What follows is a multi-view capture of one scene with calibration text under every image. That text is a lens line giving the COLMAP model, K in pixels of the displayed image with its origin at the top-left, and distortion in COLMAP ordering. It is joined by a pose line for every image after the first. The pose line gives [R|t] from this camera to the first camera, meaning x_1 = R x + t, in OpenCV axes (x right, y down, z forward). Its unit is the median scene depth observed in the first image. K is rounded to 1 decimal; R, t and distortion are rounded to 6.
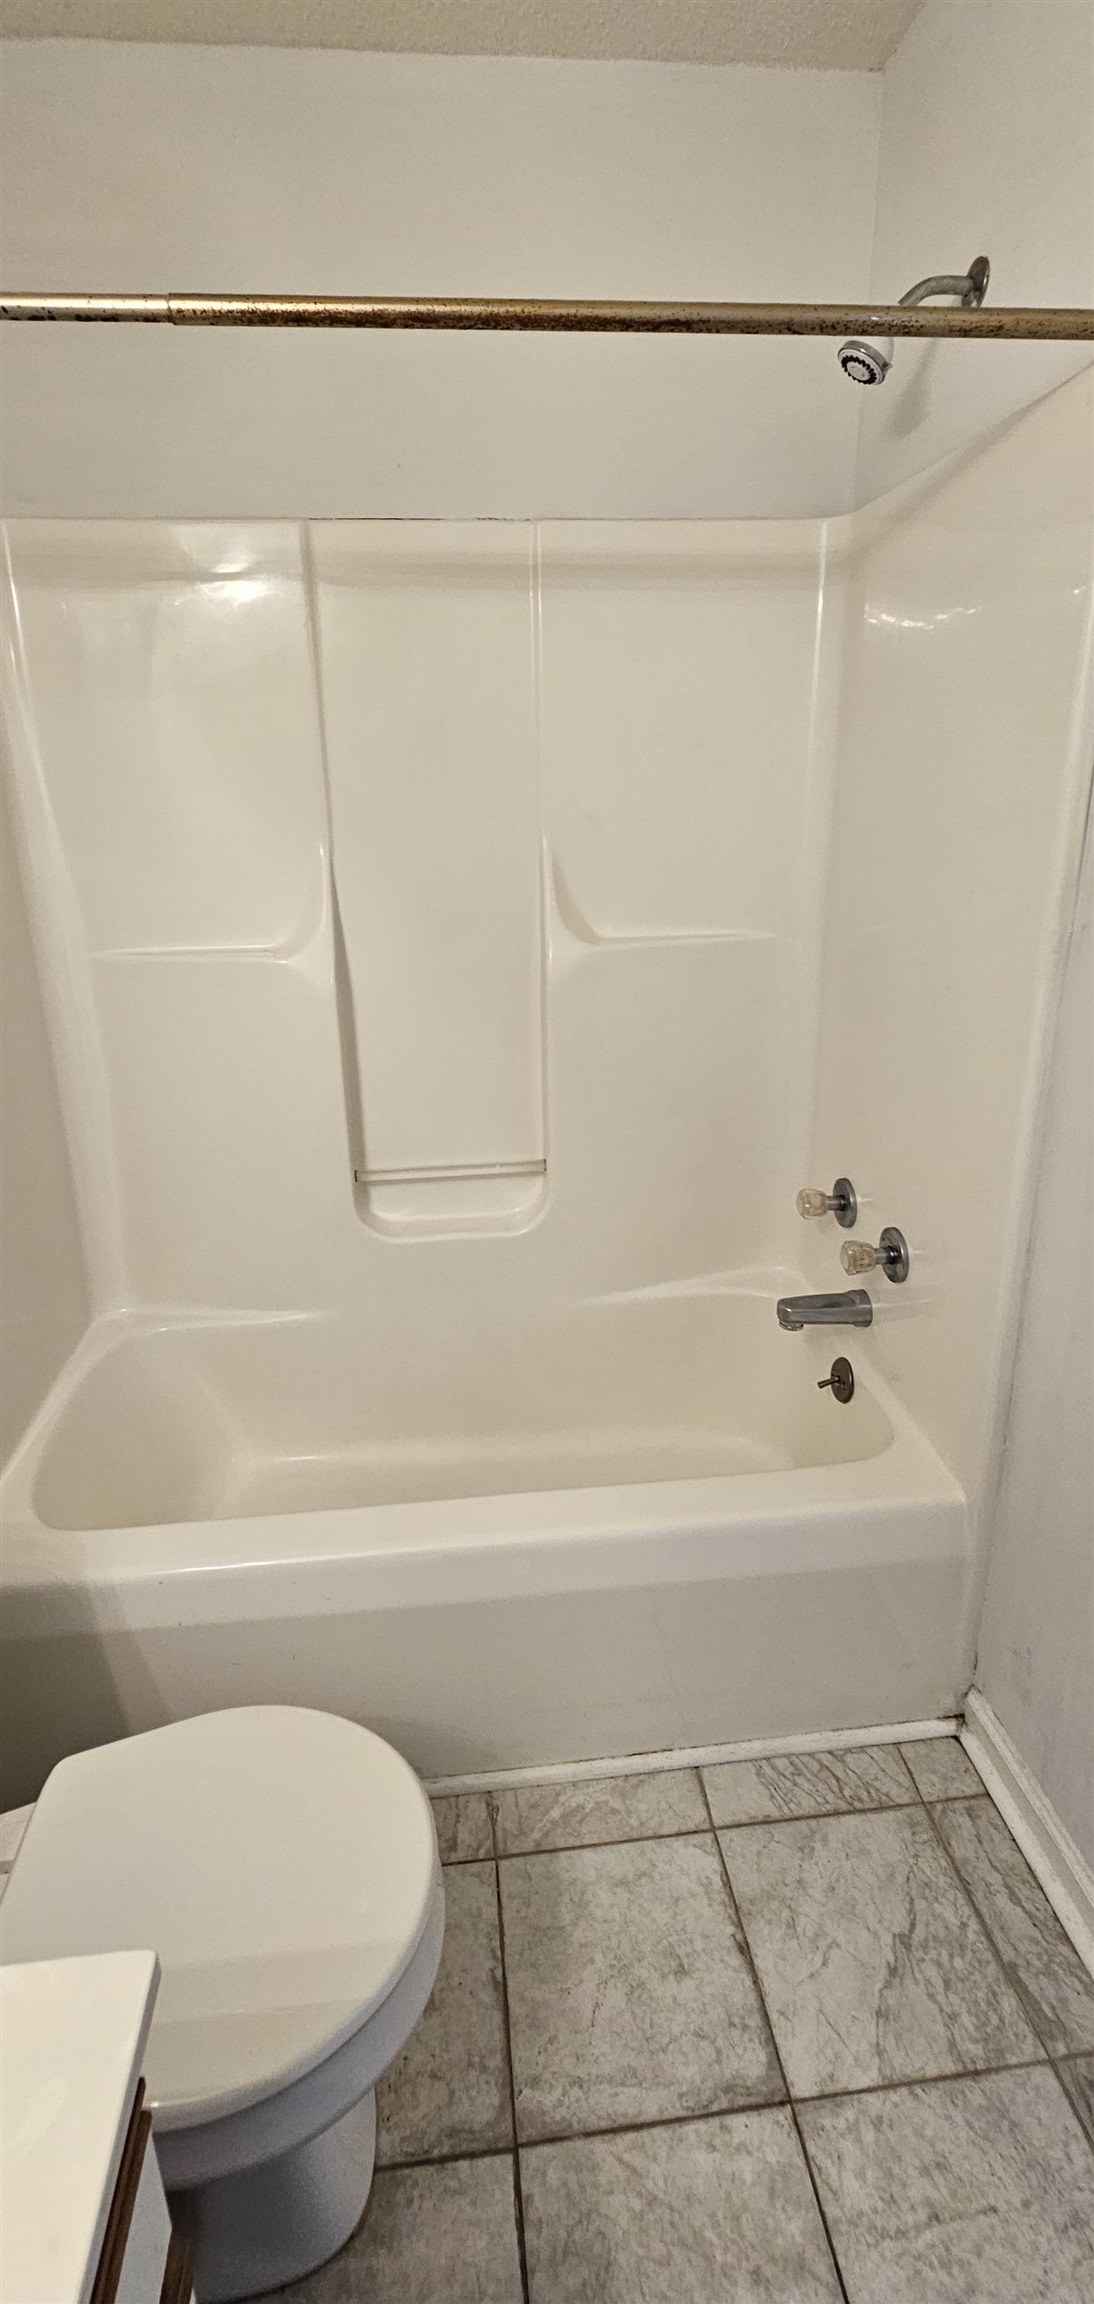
lens RADIAL K [[1008.8, 0, 545.5], [0, 1008.8, 1064.1], [0, 0, 1]] dist [-0.000053, -0.000852]
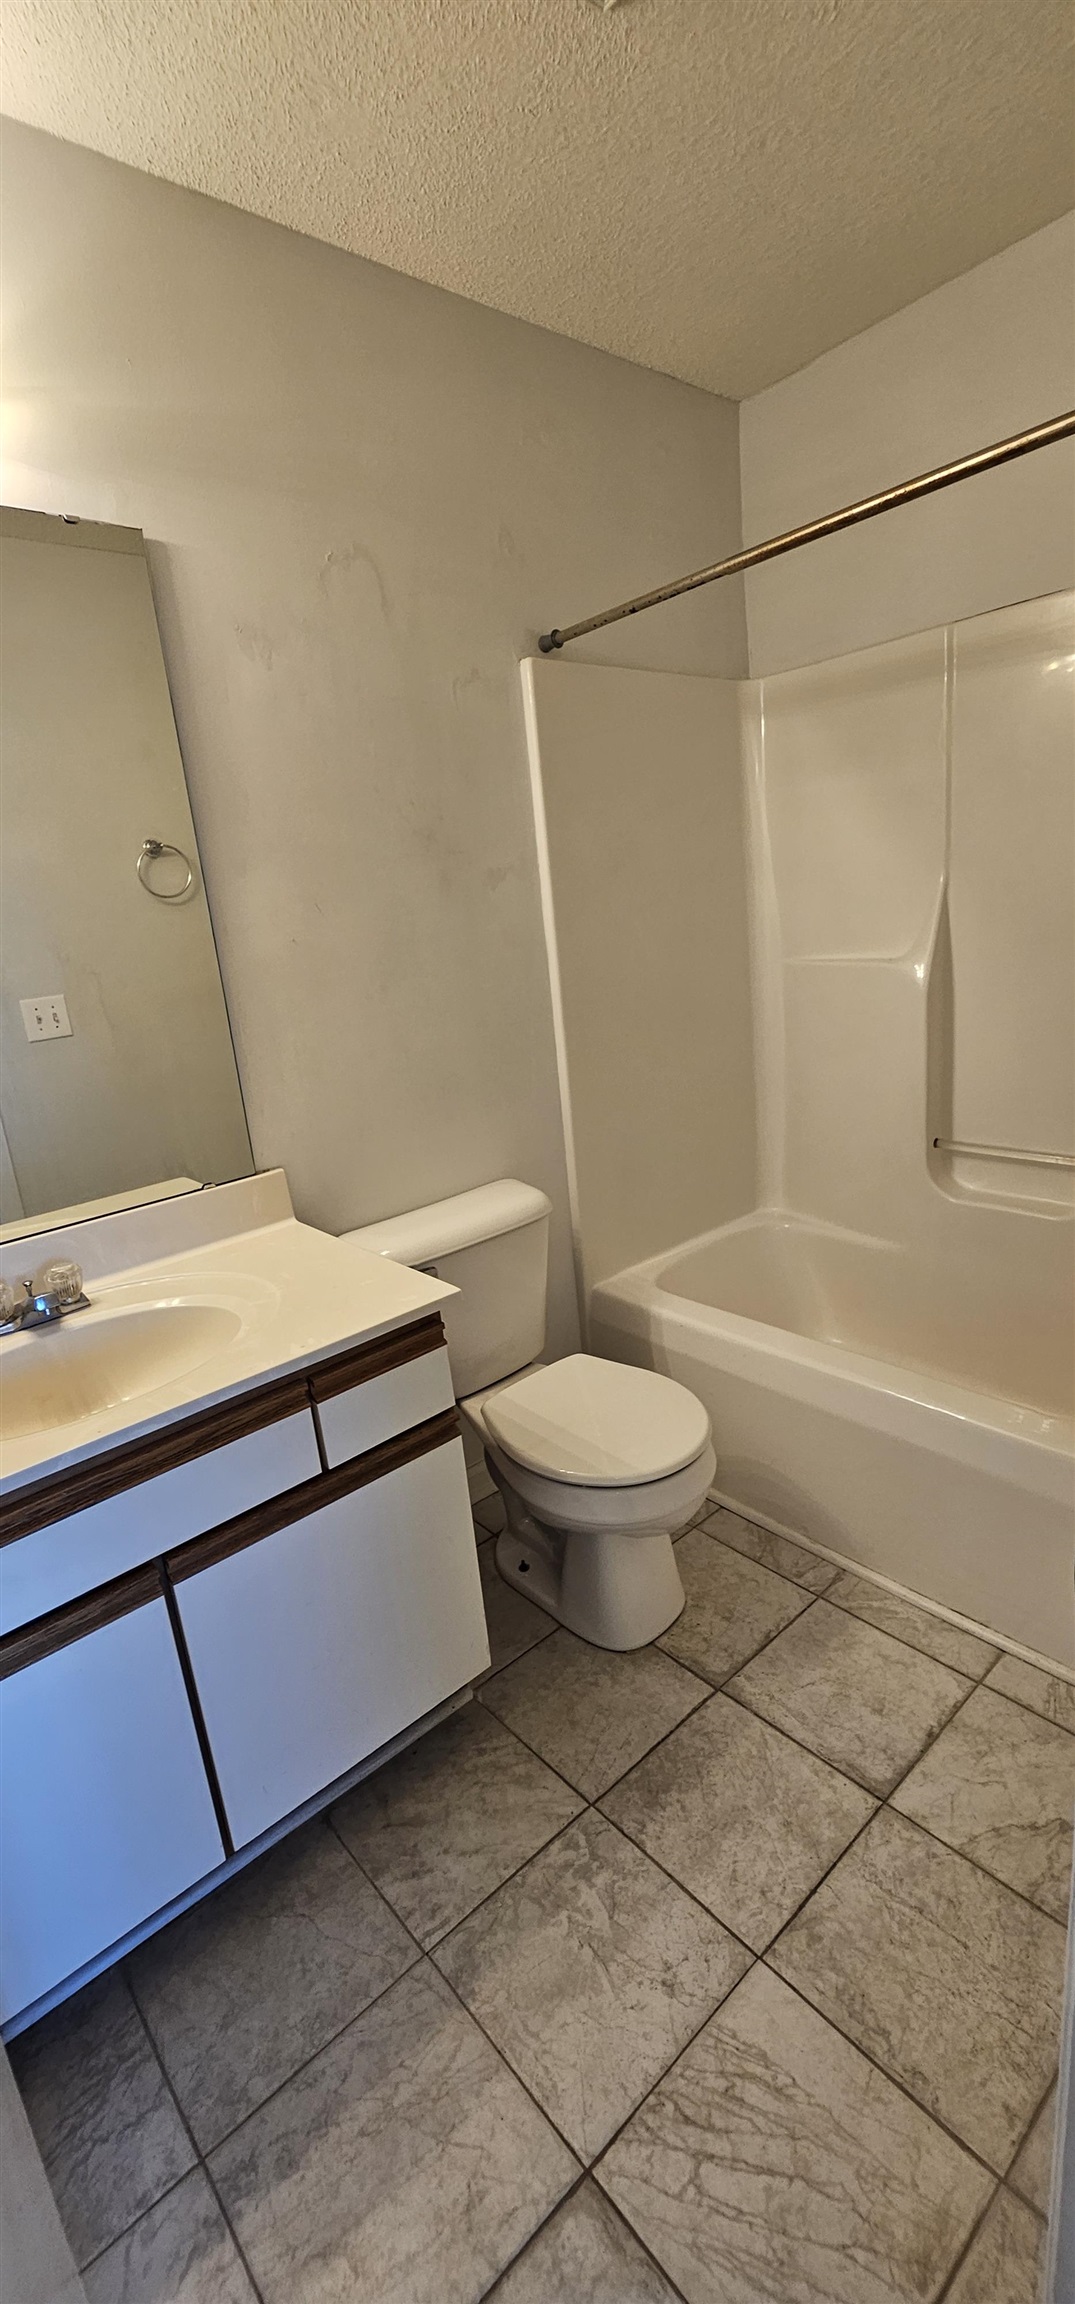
lens RADIAL K [[939.1, 0, 520.8], [0, 939.1, 1145.3], [0, 0, 1]] dist [-0.001160, 0.000563]
pose [[0.556915, 0.165649, -0.813884, 0.742366], [-0.147592, 0.984052, 0.099291, 0.117715], [0.817351, 0.064826, 0.572481, -0.130873]]
